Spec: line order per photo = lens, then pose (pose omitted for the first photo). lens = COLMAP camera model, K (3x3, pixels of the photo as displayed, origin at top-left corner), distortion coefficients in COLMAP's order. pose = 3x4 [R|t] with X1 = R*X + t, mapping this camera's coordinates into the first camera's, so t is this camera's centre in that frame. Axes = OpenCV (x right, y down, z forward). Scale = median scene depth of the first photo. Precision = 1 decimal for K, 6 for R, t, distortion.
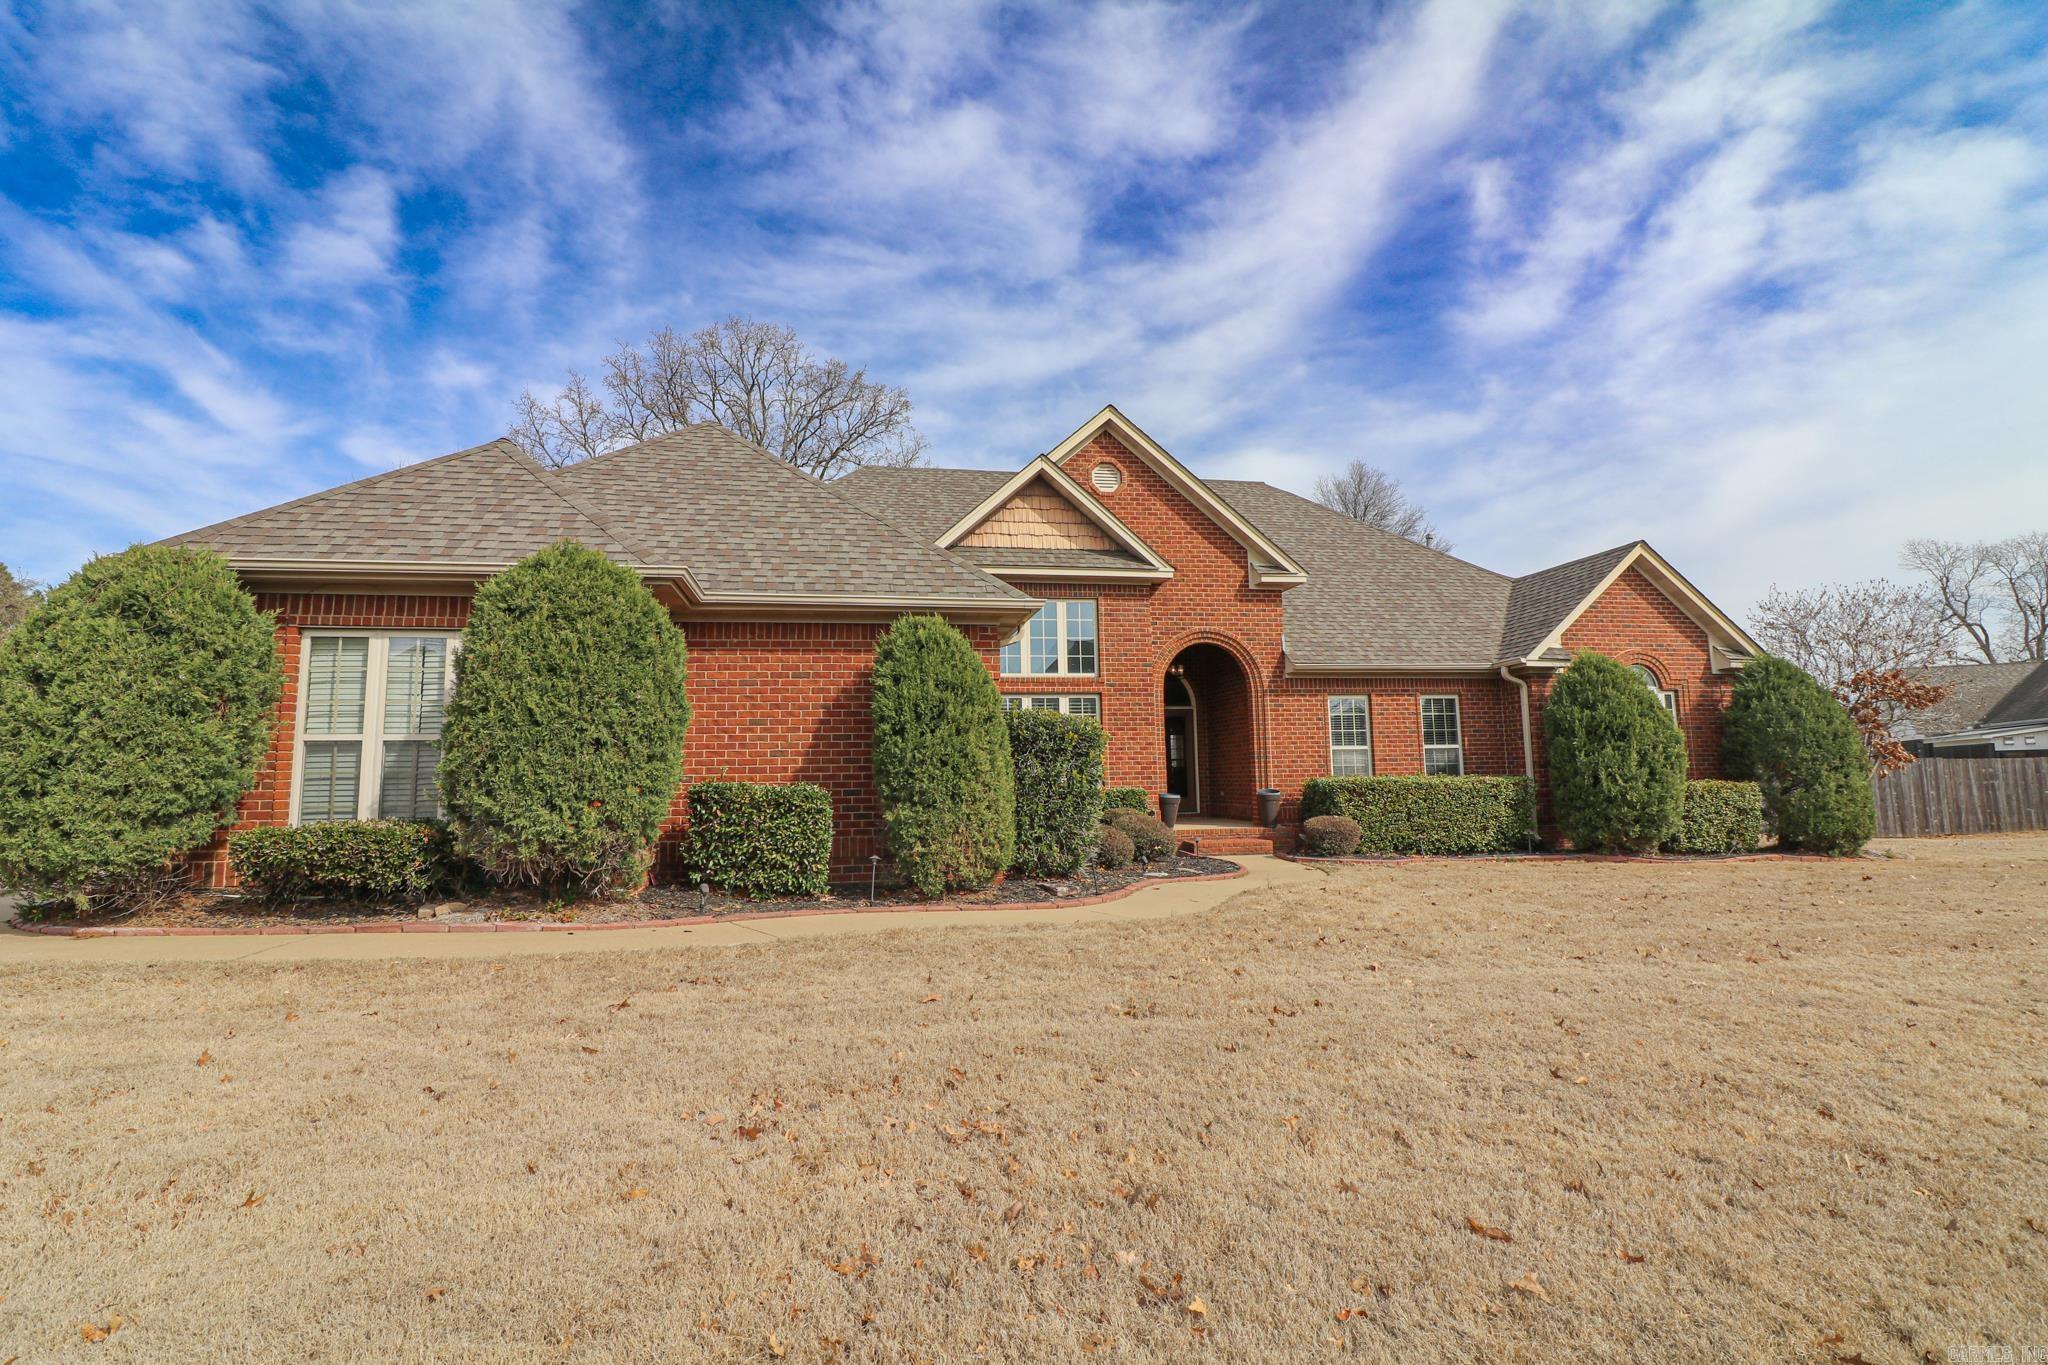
lens RADIAL K [[963.1, 0, 1015.1], [0, 963.1, 678.2], [0, 0, 1]] dist [-0.002248, -0.008759]
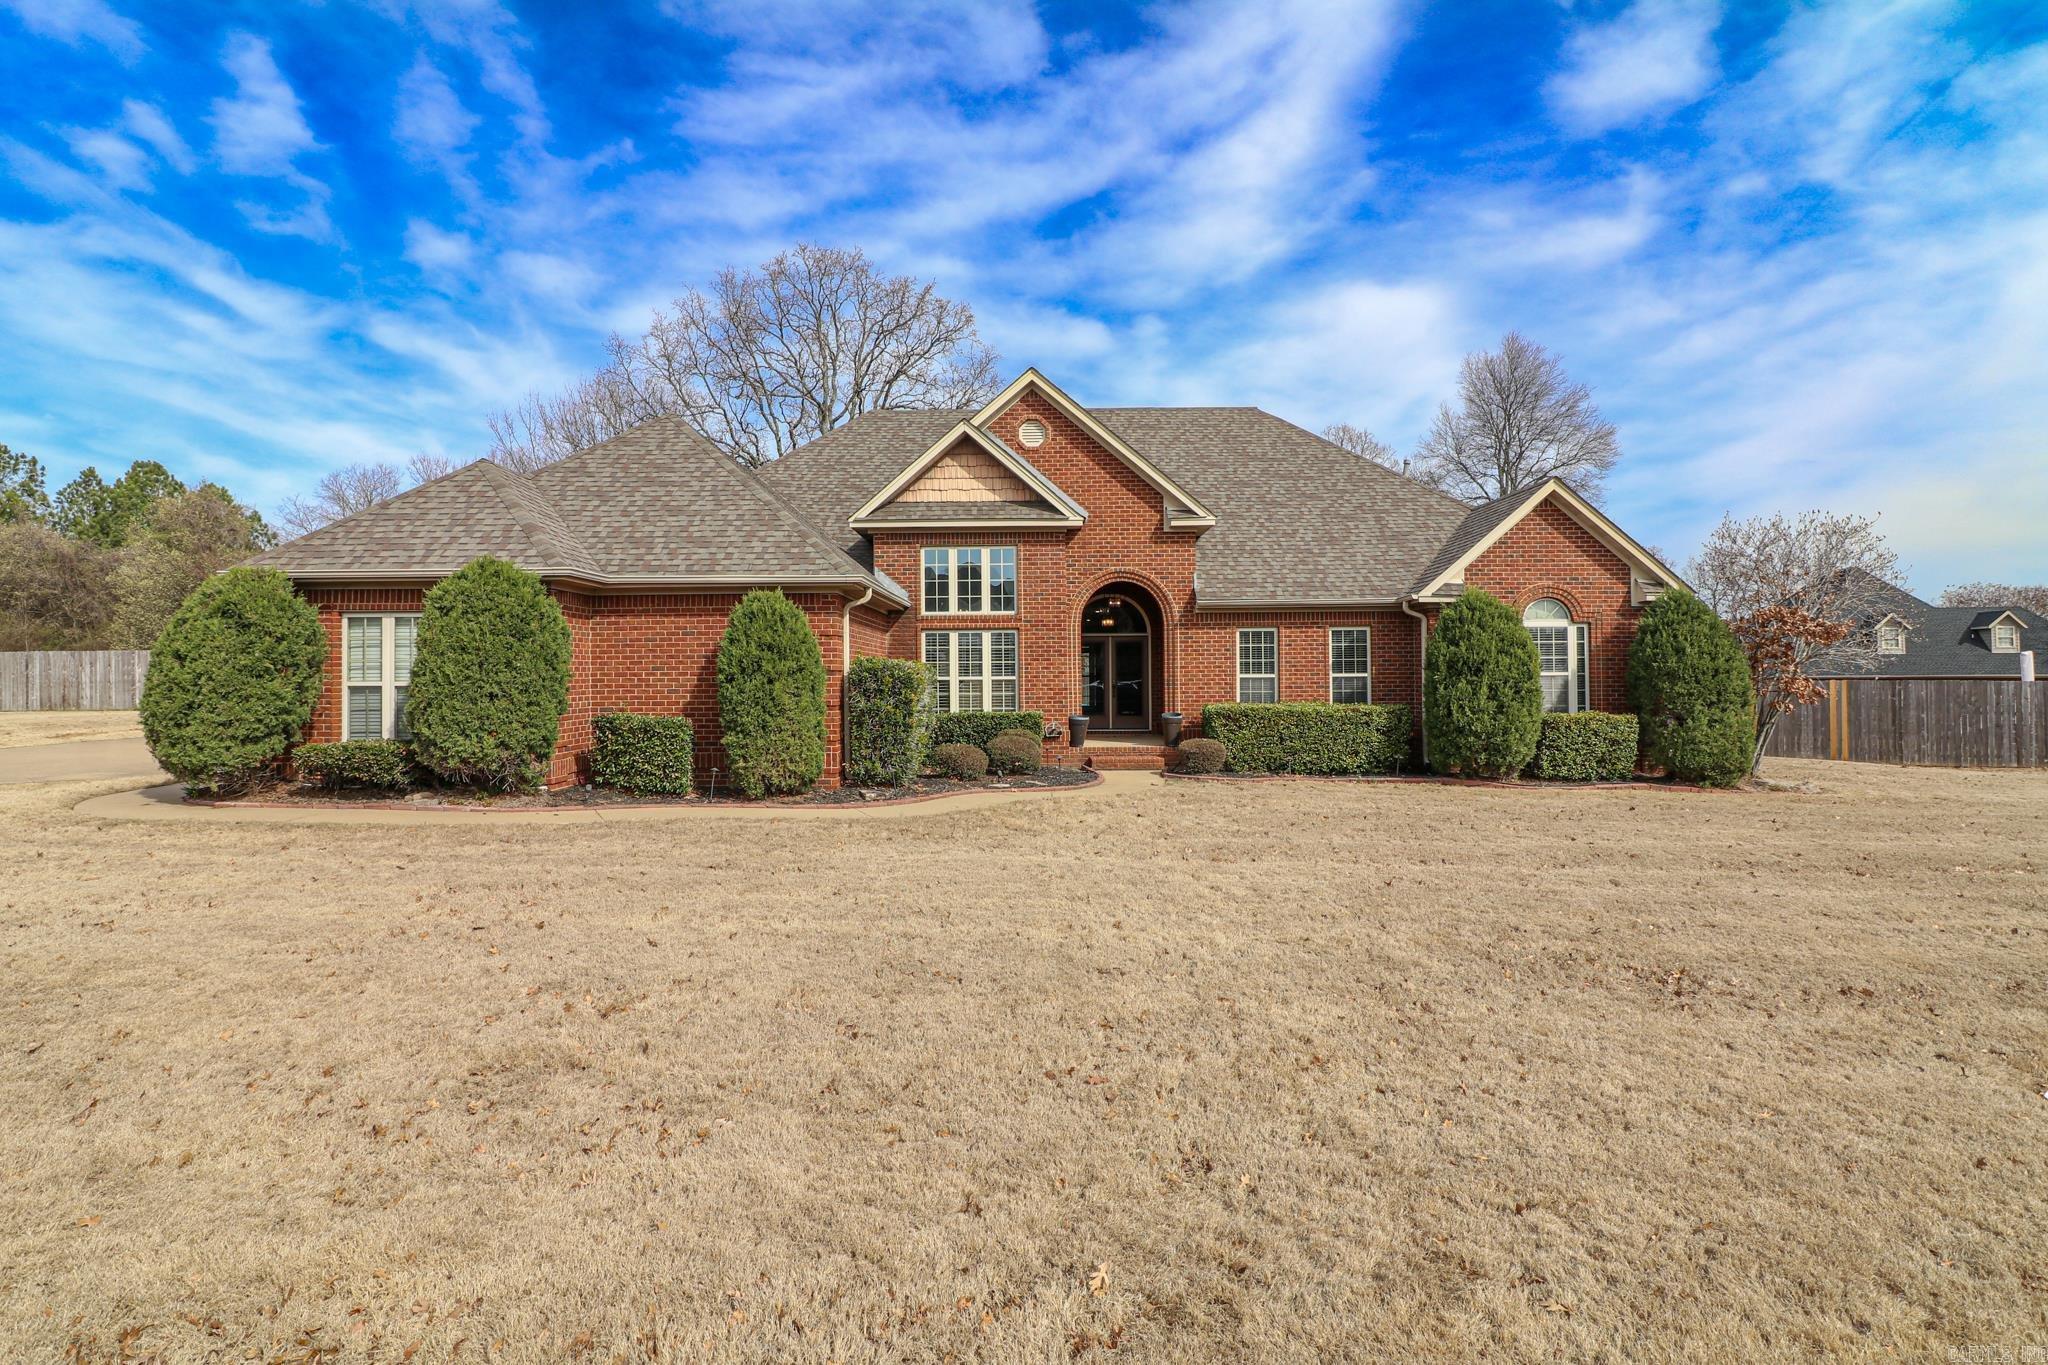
lens RADIAL K [[1045.5, 0, 1024.0], [0, 1045.5, 682.5], [0, 0, 1]] dist [0.000213, -0.000257]
pose [[0.983460, 0.010021, -0.180849, 0.325458], [0.010385, 0.993707, 0.111532, -0.060183], [0.180829, -0.111566, 0.977166, -0.227918]]
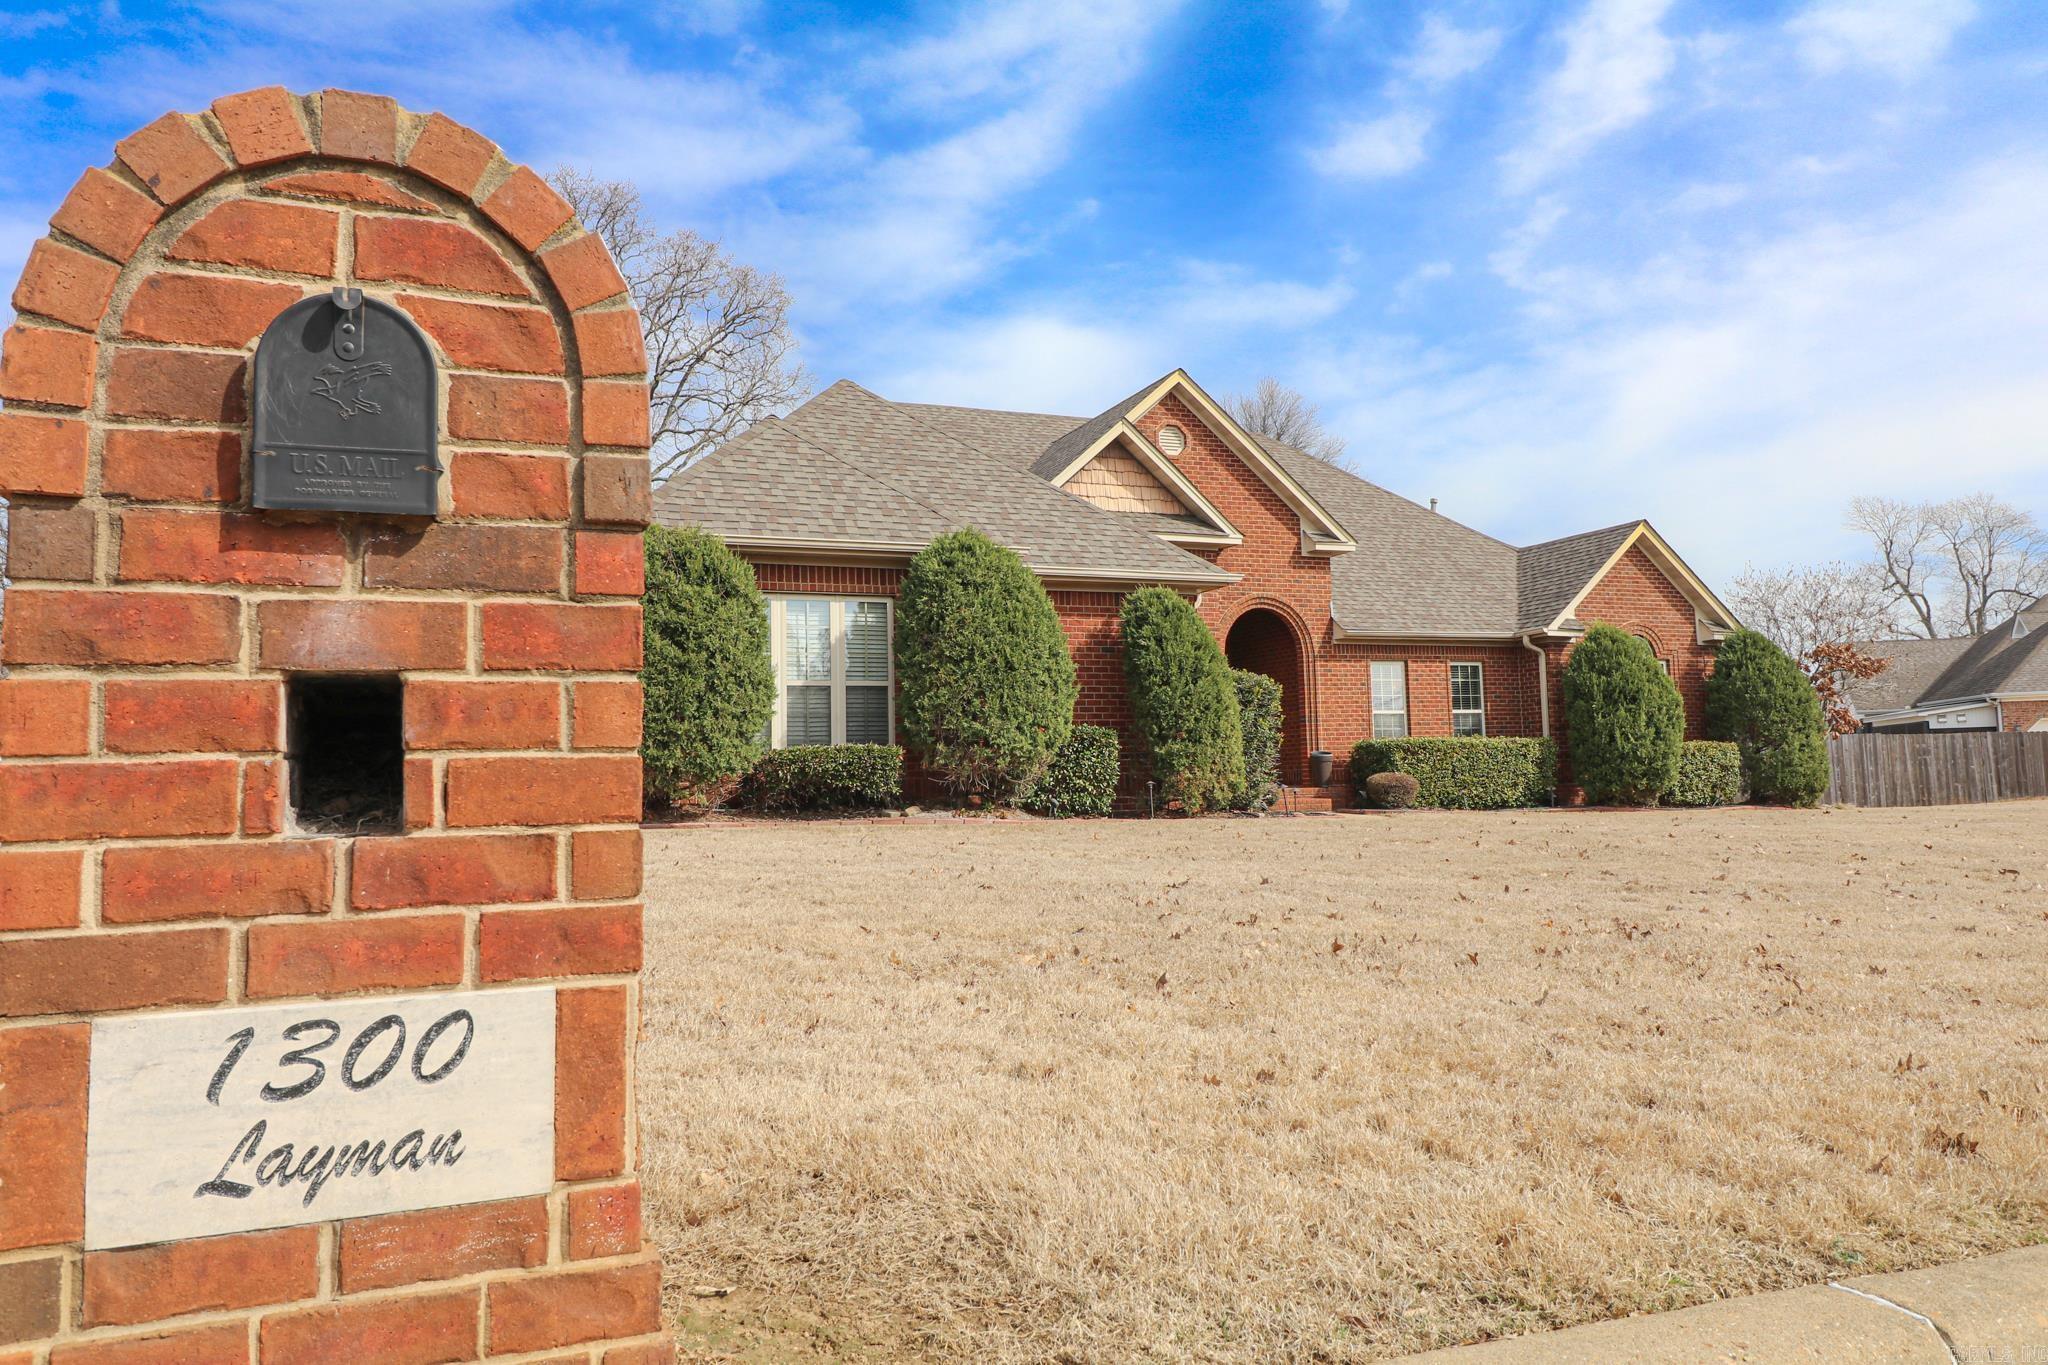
lens RADIAL K [[1333.6, 0, 997.9], [0, 1333.6, 684.8], [0, 0, 1]] dist [-0.045826, 0.062237]
pose [[0.982249, 0.006418, 0.187470, -0.360351], [-0.012388, 0.999452, 0.030694, 0.004871], [-0.187170, -0.032471, 0.981791, -0.350002]]
